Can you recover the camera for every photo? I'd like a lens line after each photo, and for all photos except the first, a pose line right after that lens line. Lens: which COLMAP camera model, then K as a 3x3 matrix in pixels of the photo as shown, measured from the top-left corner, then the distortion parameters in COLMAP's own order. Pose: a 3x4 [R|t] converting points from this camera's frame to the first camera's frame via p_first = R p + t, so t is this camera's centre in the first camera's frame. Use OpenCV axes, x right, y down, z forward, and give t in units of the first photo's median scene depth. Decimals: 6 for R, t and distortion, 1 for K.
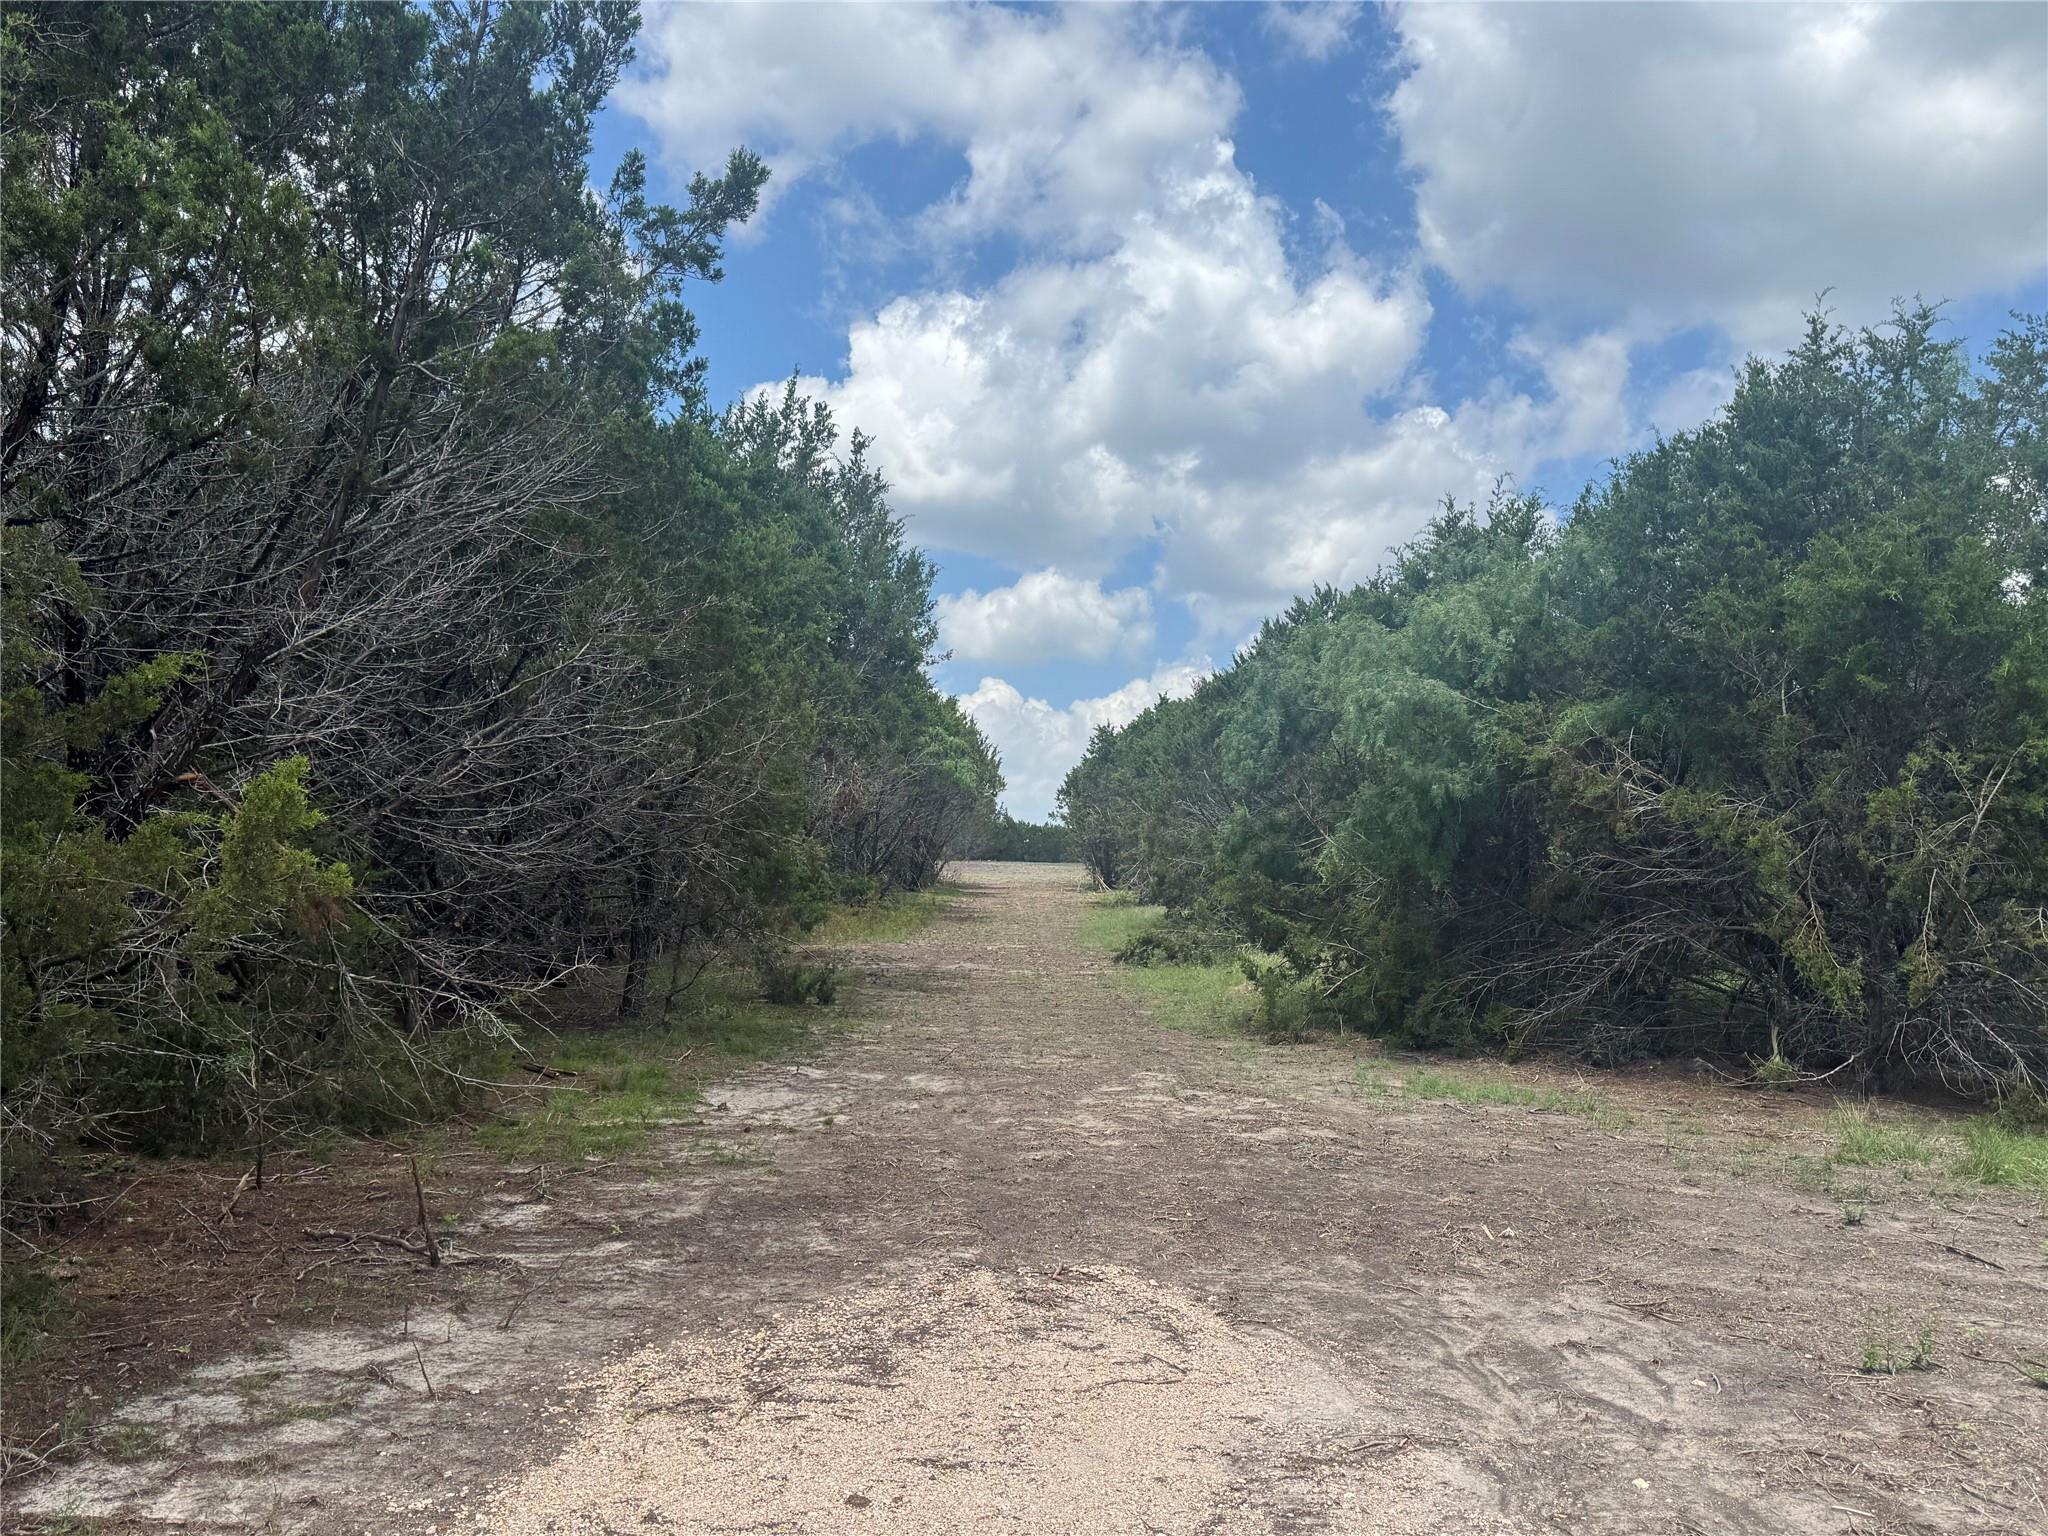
lens RADIAL K [[1731.8, 0, 1021.6], [0, 1731.8, 768.5], [0, 0, 1]] dist [0.075892, -0.000968]
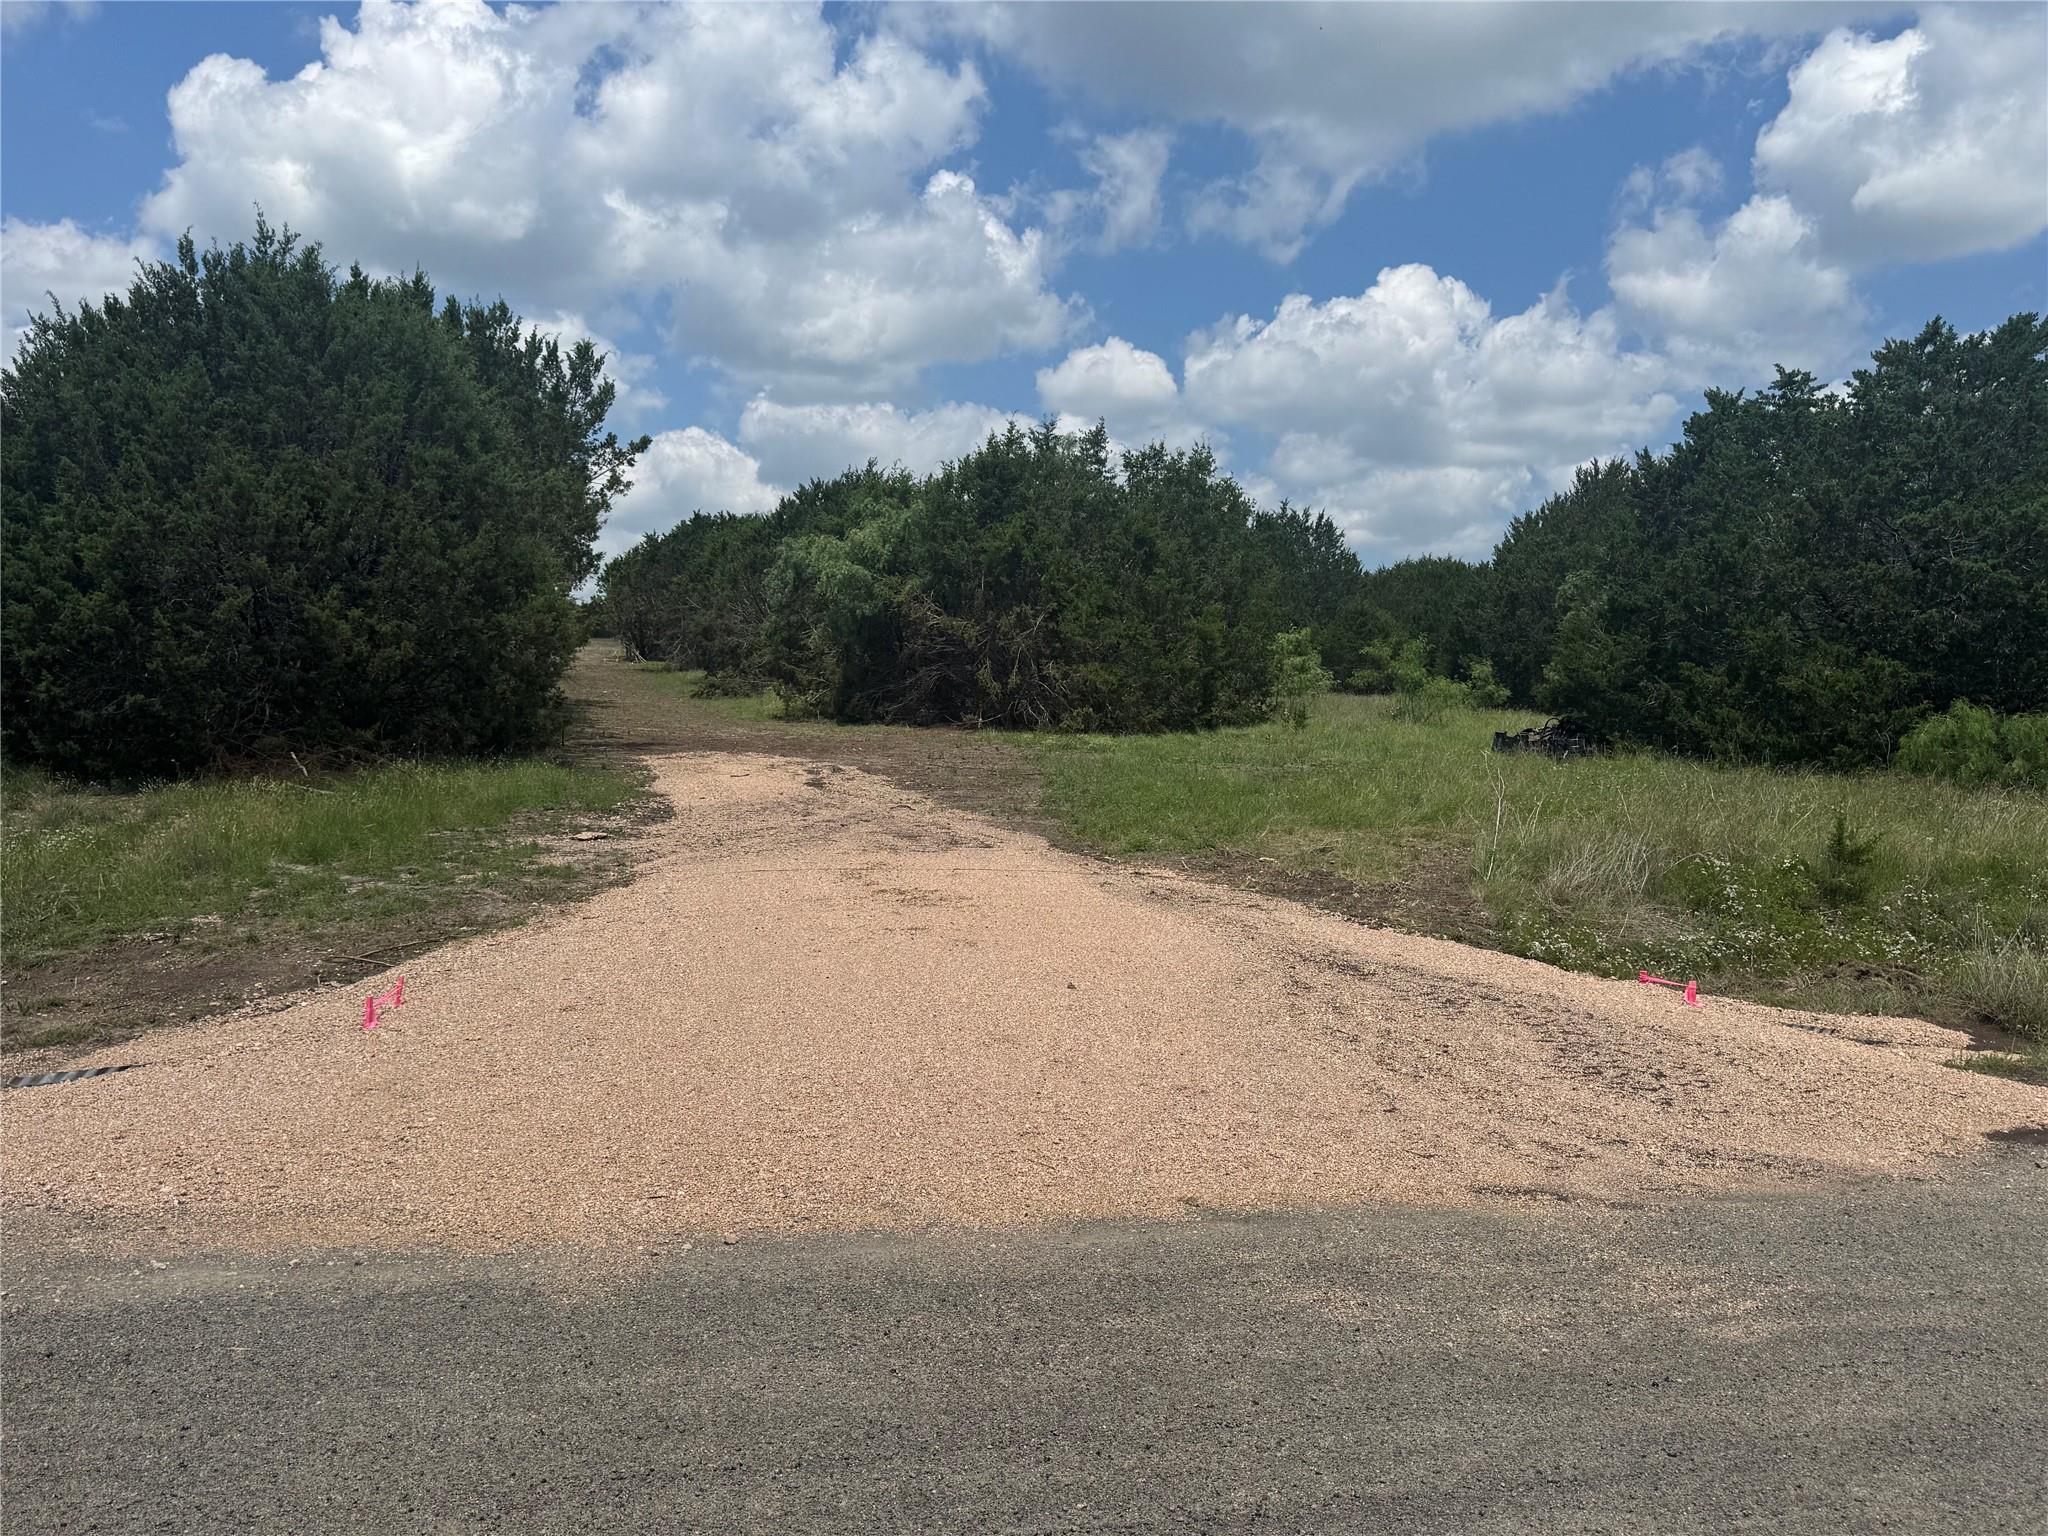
lens RADIAL K [[1731.8, 0, 1023.3], [0, 1731.8, 764.6], [0, 0, 1]] dist [0.075892, -0.000968]
pose [[0.958758, -0.005269, 0.284175, -0.217587], [-0.030359, 0.992210, 0.120822, -0.072624], [-0.282598, -0.124466, 0.951129, -1.325891]]
